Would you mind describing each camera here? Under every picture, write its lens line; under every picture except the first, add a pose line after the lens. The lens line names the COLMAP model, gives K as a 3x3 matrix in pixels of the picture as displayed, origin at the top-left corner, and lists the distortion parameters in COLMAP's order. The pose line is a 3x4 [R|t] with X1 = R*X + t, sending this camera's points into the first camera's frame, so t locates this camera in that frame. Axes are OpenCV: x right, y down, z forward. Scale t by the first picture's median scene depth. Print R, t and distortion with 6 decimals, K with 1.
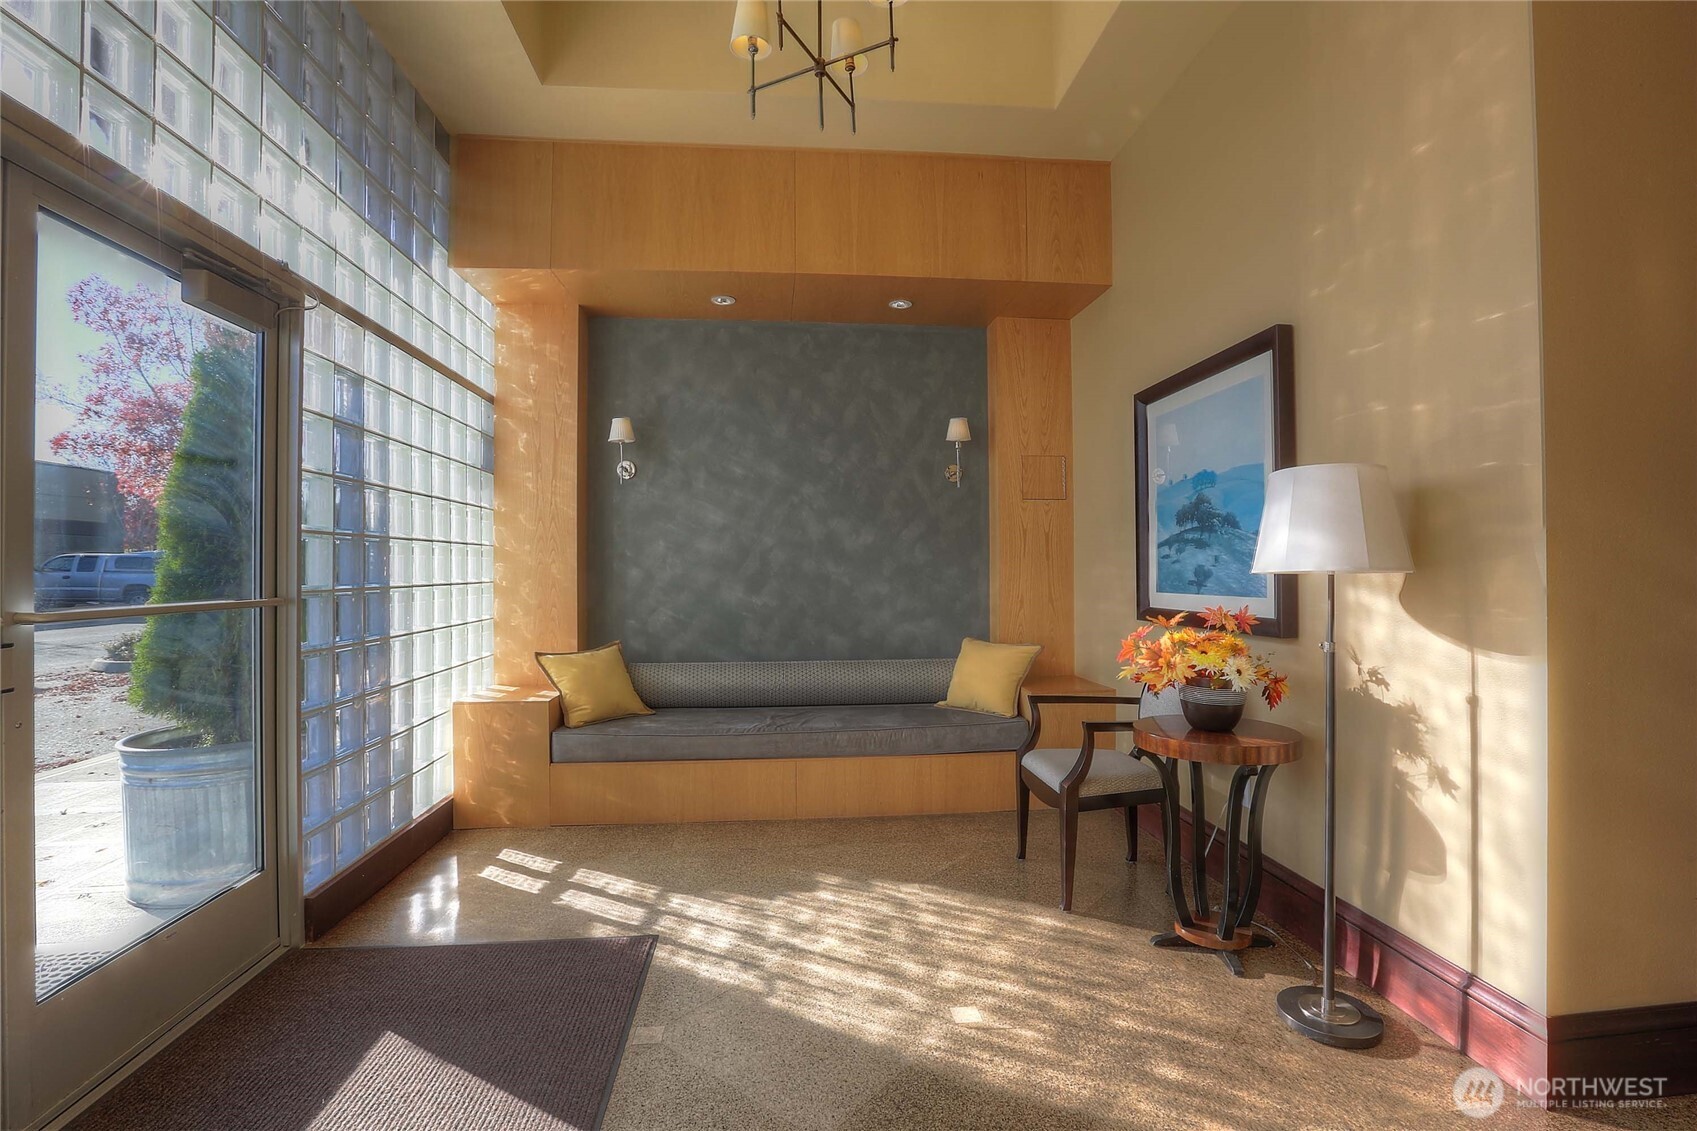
lens RADIAL K [[765.4, 0, 848.5], [0, 765.4, 565.5], [0, 0, 1]] dist [-0.068706, 0.021775]
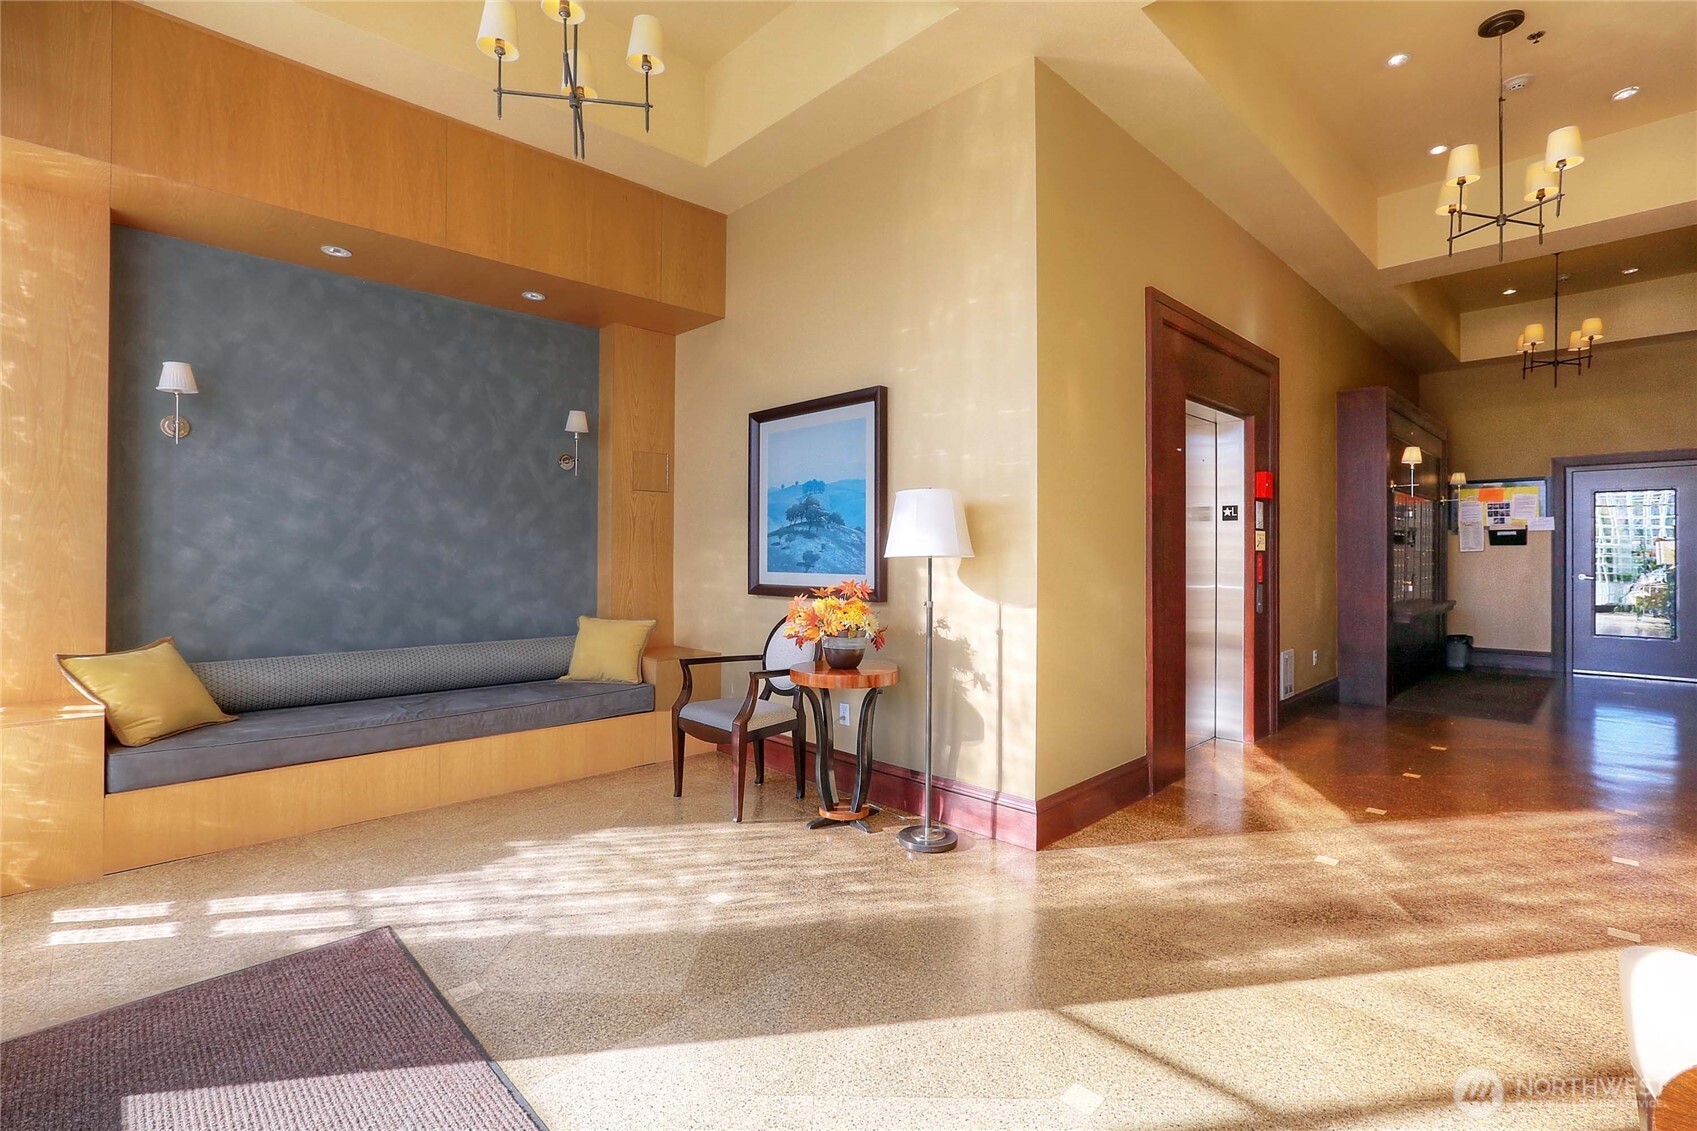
lens RADIAL K [[767.6, 0, 852.2], [0, 767.6, 556.0], [0, 0, 1]] dist [-0.049557, 0.021503]
pose [[0.781190, 0.005194, 0.624271, -0.276227], [-0.010931, 0.999926, 0.005359, -0.000258], [-0.624197, -0.011011, 0.781189, -0.097426]]
